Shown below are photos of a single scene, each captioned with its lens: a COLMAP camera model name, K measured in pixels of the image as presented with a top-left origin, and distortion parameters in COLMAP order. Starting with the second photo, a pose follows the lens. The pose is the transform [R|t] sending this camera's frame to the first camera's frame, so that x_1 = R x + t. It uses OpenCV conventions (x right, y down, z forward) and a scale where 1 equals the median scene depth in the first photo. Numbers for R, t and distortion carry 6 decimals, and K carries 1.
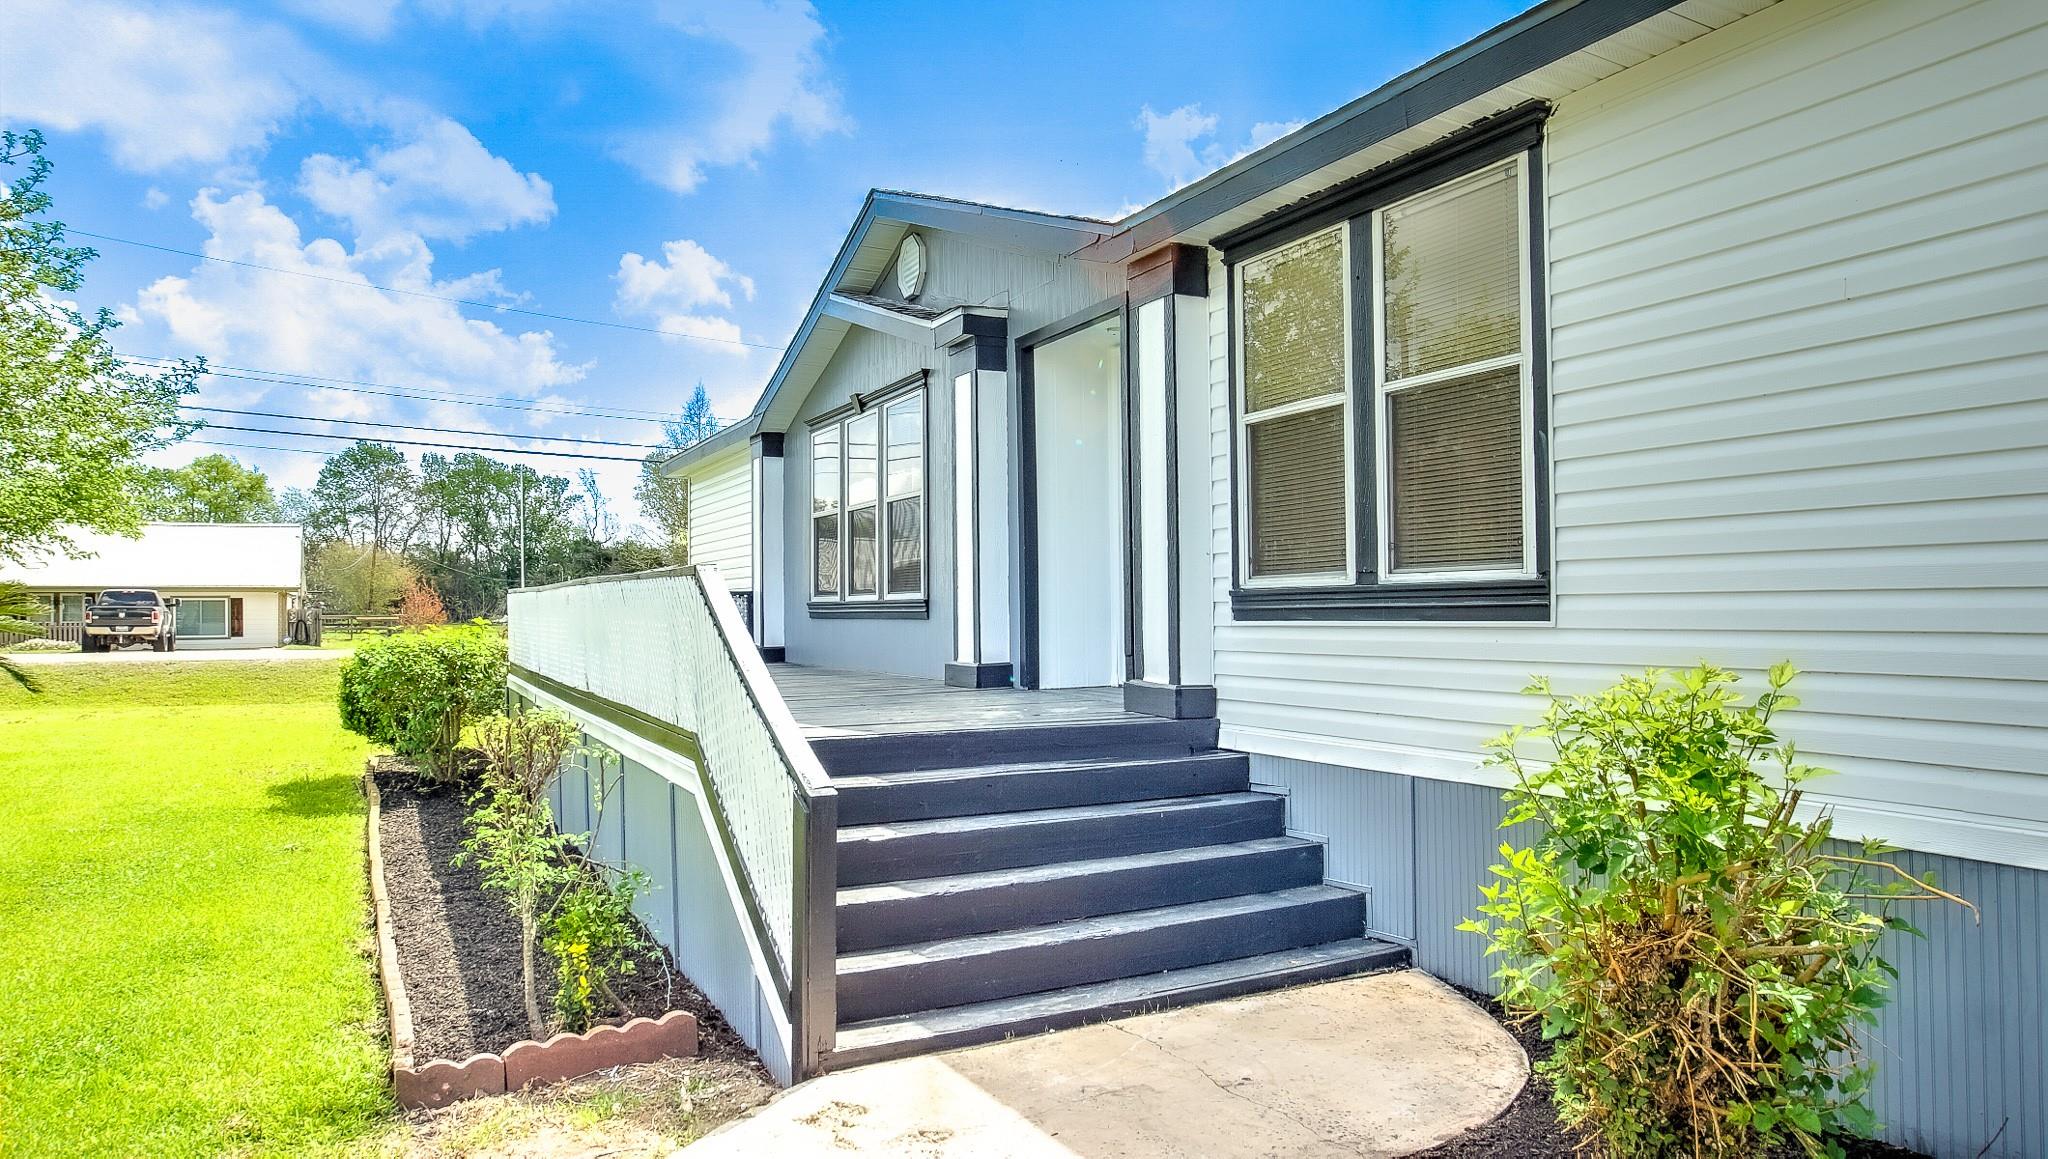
lens RADIAL K [[1307.2, 0, 1058.0], [0, 1307.2, 579.1], [0, 0, 1]] dist [-0.026240, 0.005783]
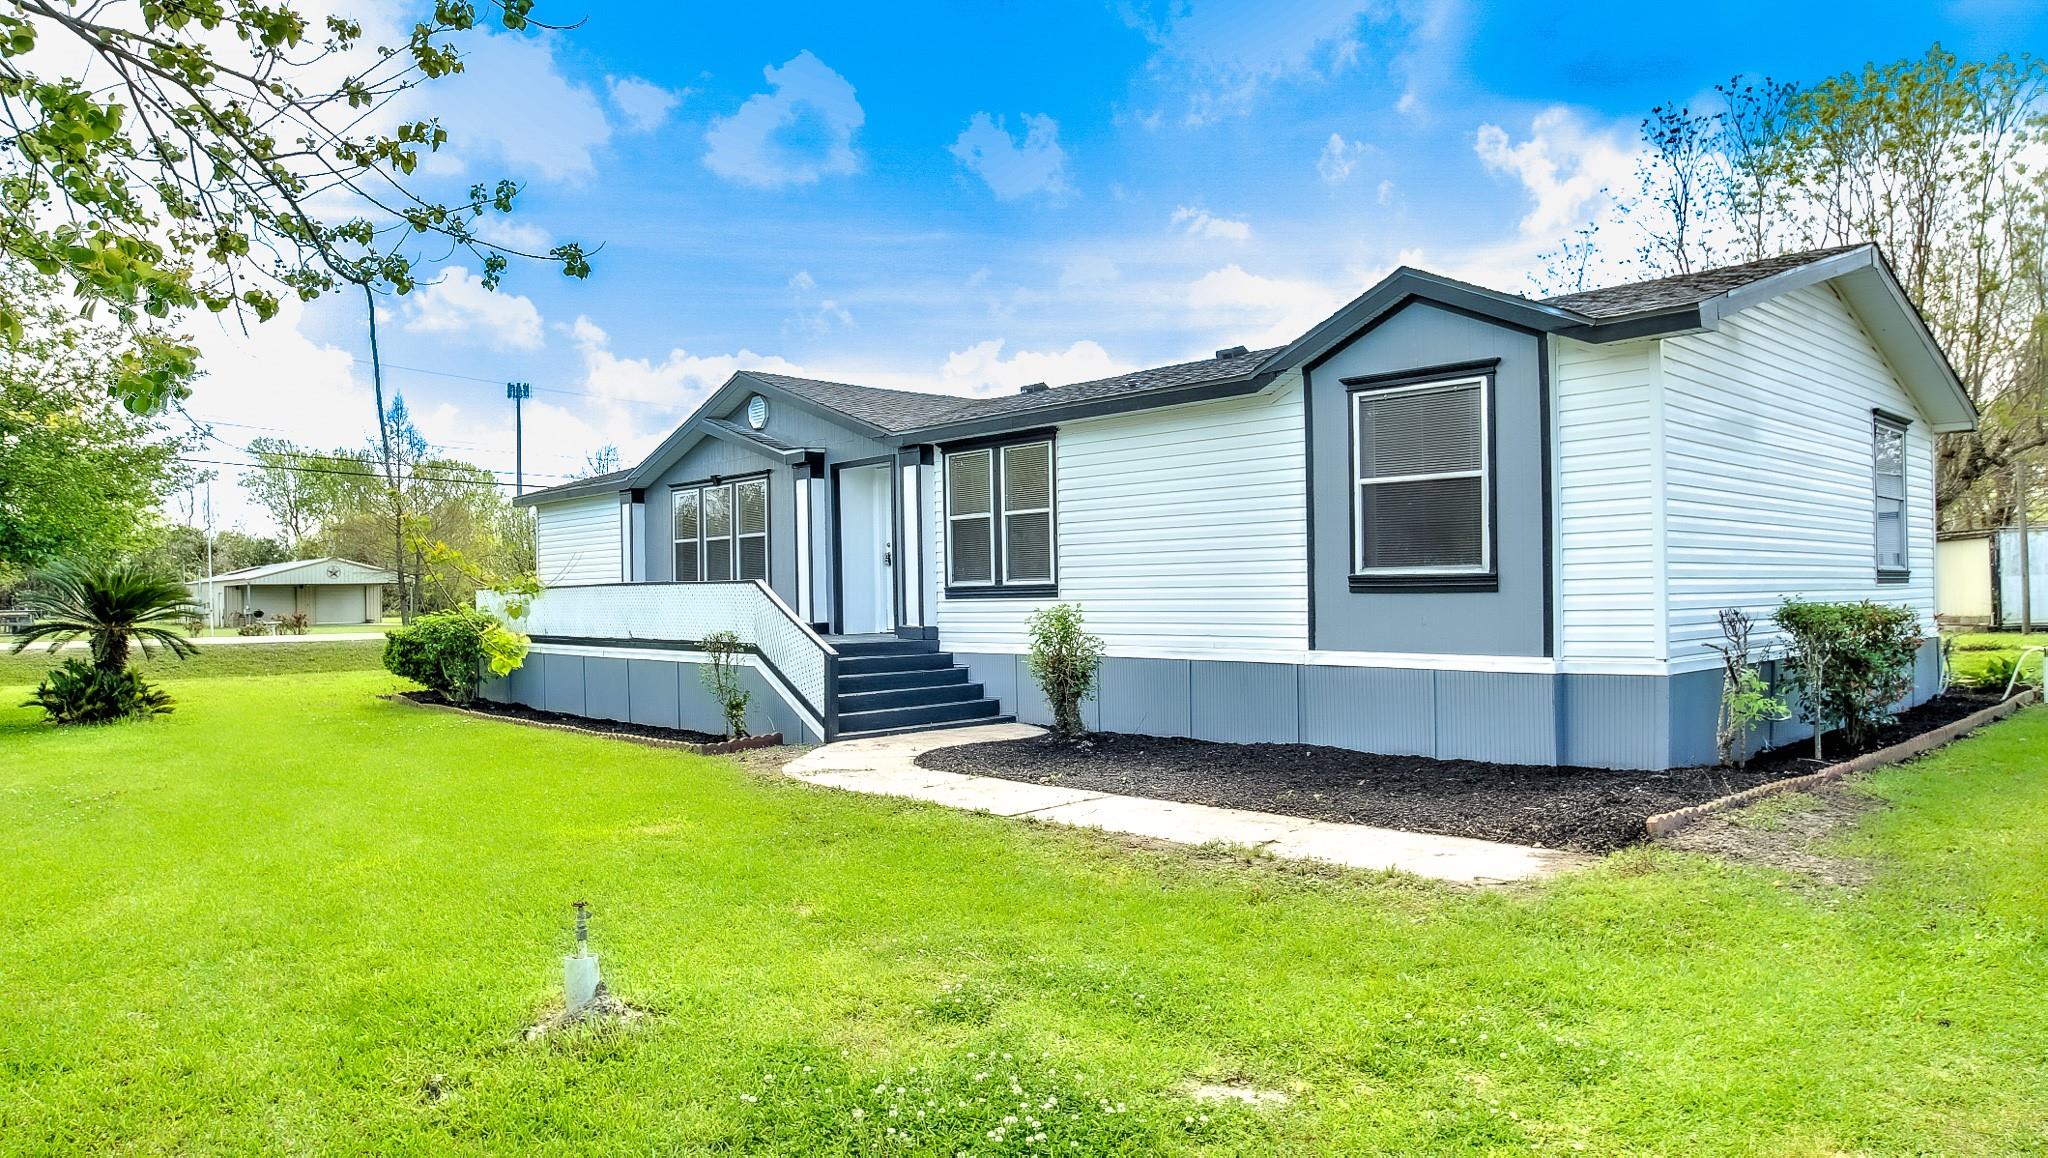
lens RADIAL K [[1307.2, 0, 1021.5], [0, 1307.2, 578.9], [0, 0, 1]] dist [-0.026240, 0.005783]
pose [[0.966722, -0.004782, 0.255784, -0.169511], [0.002451, 0.999953, 0.009431, -0.014221], [-0.255817, -0.008490, 0.966688, -0.672501]]
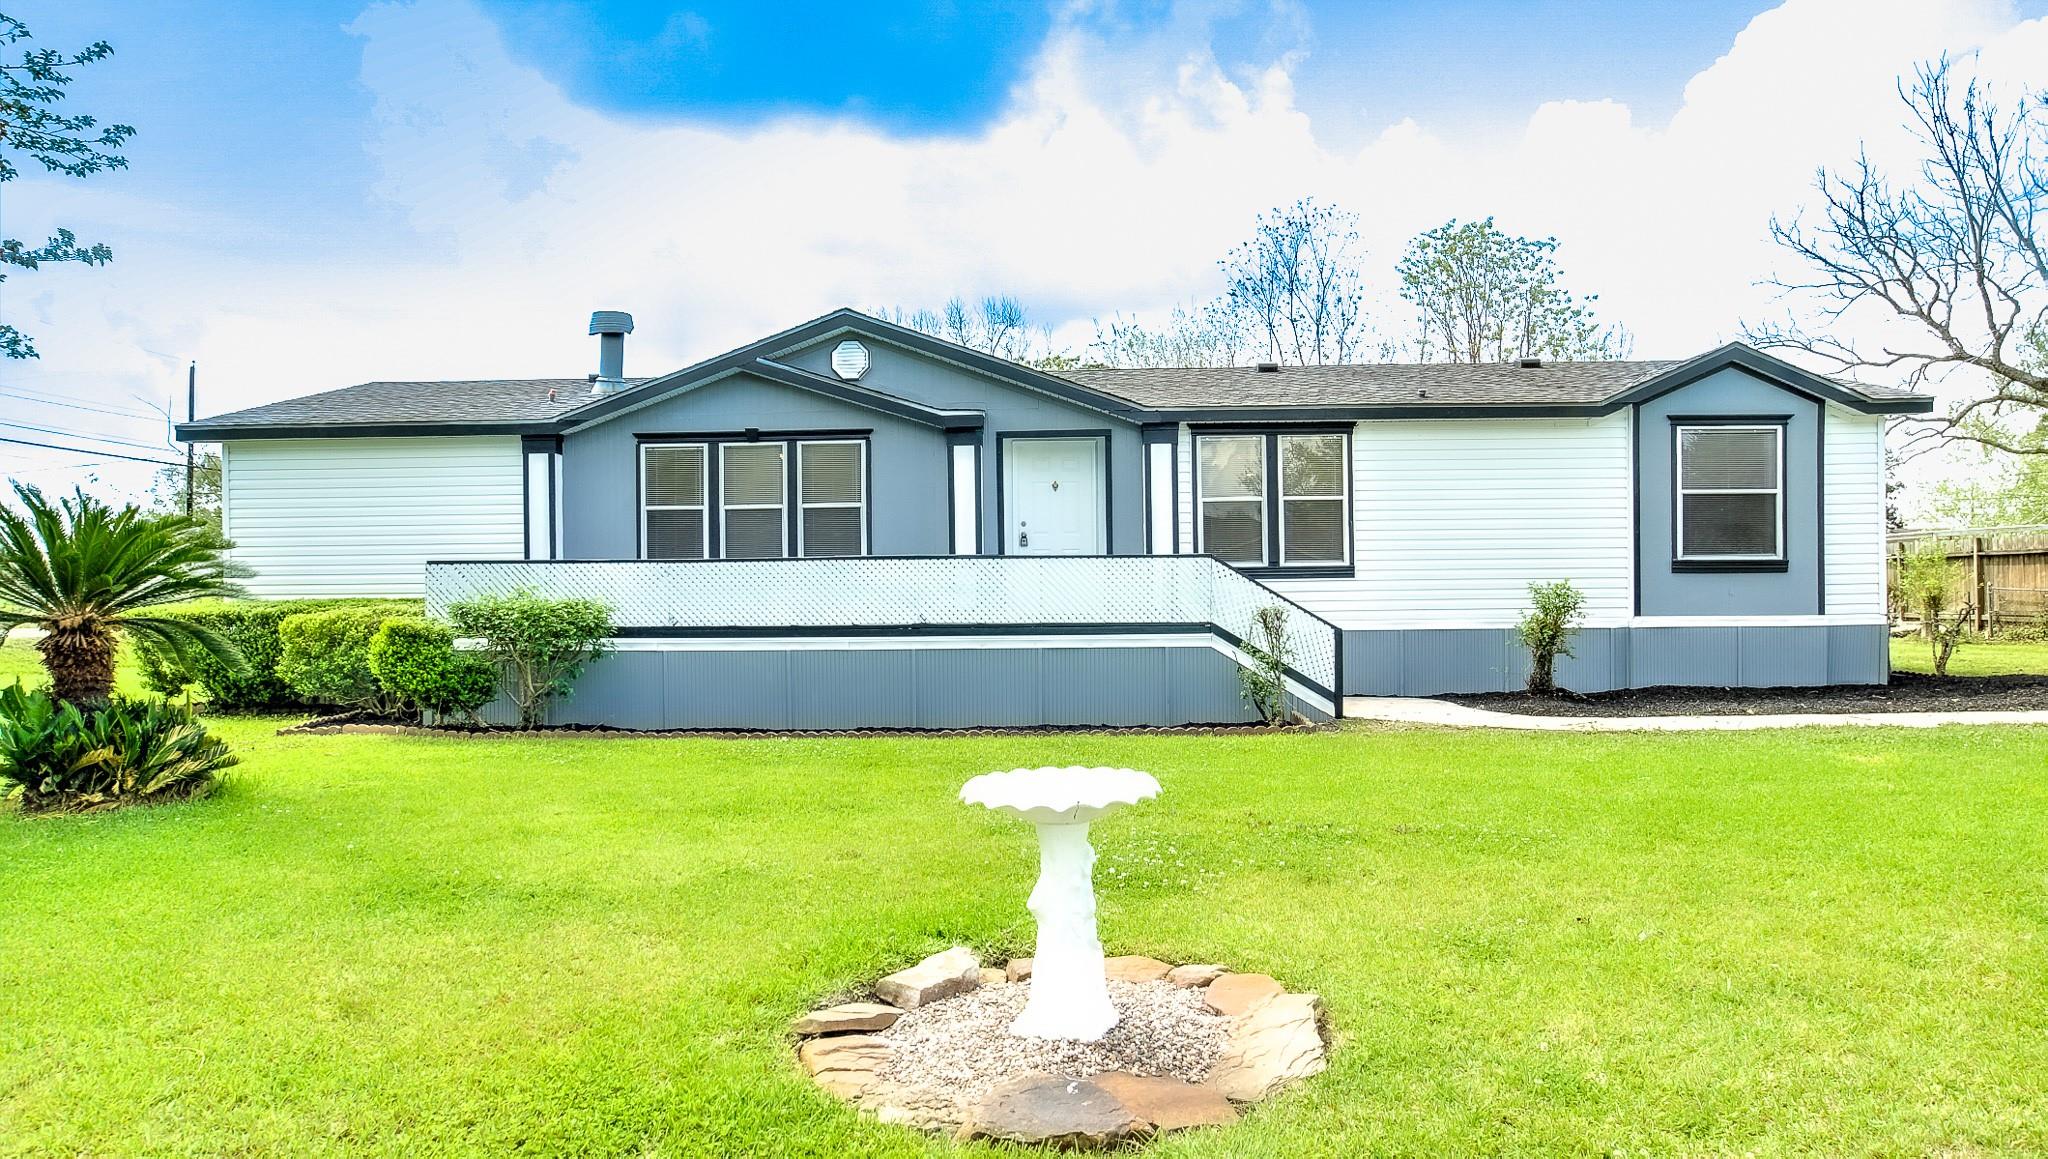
lens RADIAL K [[1307.2, 0, 1018.8], [0, 1307.2, 575.0], [0, 0, 1]] dist [-0.026240, 0.005783]
pose [[0.500587, 0.011062, 0.865616, -1.026503], [-0.012862, 0.999903, -0.005340, 0.018650], [-0.865591, -0.008461, 0.500680, 0.024086]]
